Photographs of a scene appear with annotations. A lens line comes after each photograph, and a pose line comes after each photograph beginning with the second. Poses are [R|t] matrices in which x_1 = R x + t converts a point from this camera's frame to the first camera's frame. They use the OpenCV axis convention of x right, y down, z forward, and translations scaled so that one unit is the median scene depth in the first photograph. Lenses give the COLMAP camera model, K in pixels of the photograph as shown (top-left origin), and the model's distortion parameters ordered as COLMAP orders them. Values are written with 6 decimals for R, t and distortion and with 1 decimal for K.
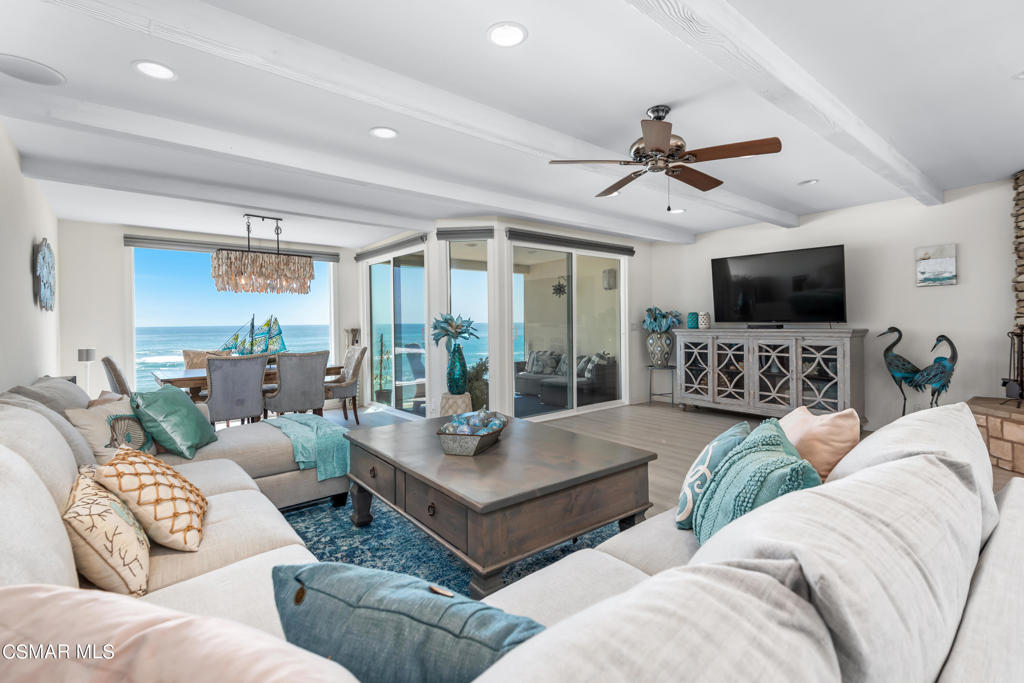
lens RADIAL K [[454.9, 0, 510.8], [0, 454.9, 329.0], [0, 0, 1]] dist [0.020889, -0.015068]
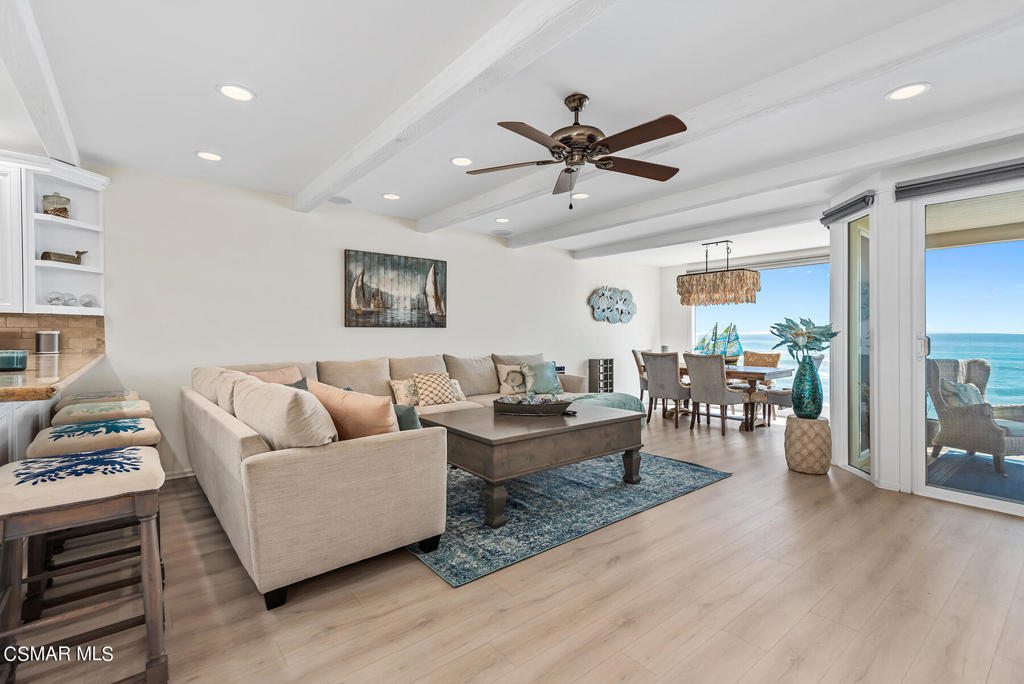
lens RADIAL K [[449.4, 0, 515.2], [0, 449.4, 333.0], [0, 0, 1]] dist [0.023142, 0.000325]
pose [[0.000967, 0.009324, -0.999956, 0.612056], [-0.013629, 0.999864, 0.009310, -0.007611], [0.999907, 0.013620, 0.001094, 0.433309]]
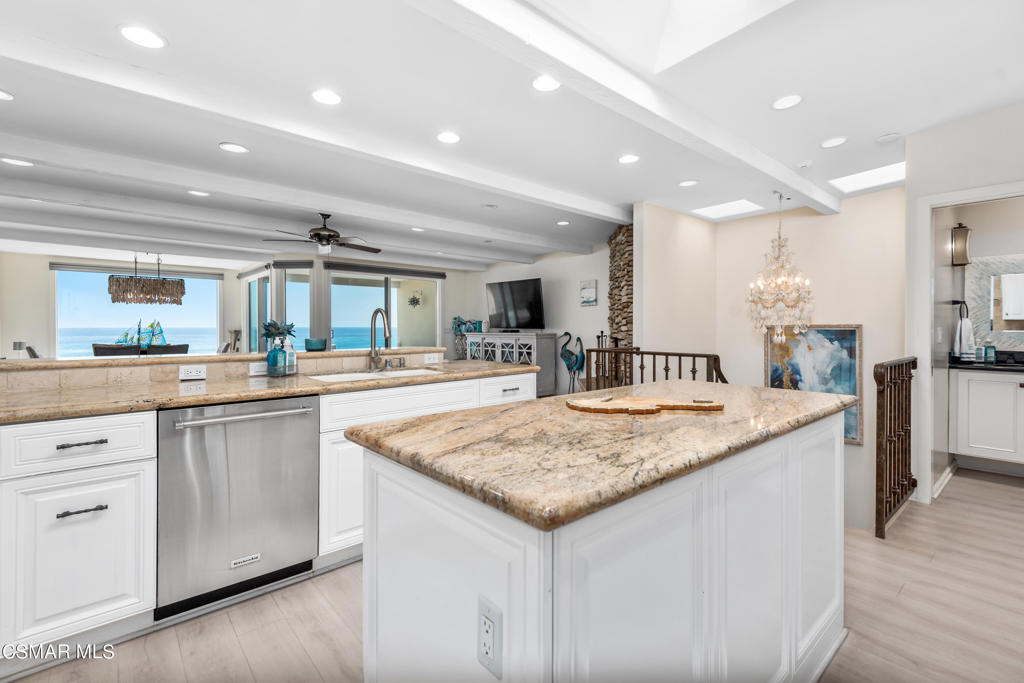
lens RADIAL K [[454.9, 0, 510.8], [0, 454.9, 329.0], [0, 0, 1]] dist [0.020889, -0.015068]
pose [[0.998750, 0.010015, 0.048969, 0.501579], [-0.009506, 0.999899, -0.010607, 0.003286], [-0.049071, 0.010128, 0.998744, -0.469394]]
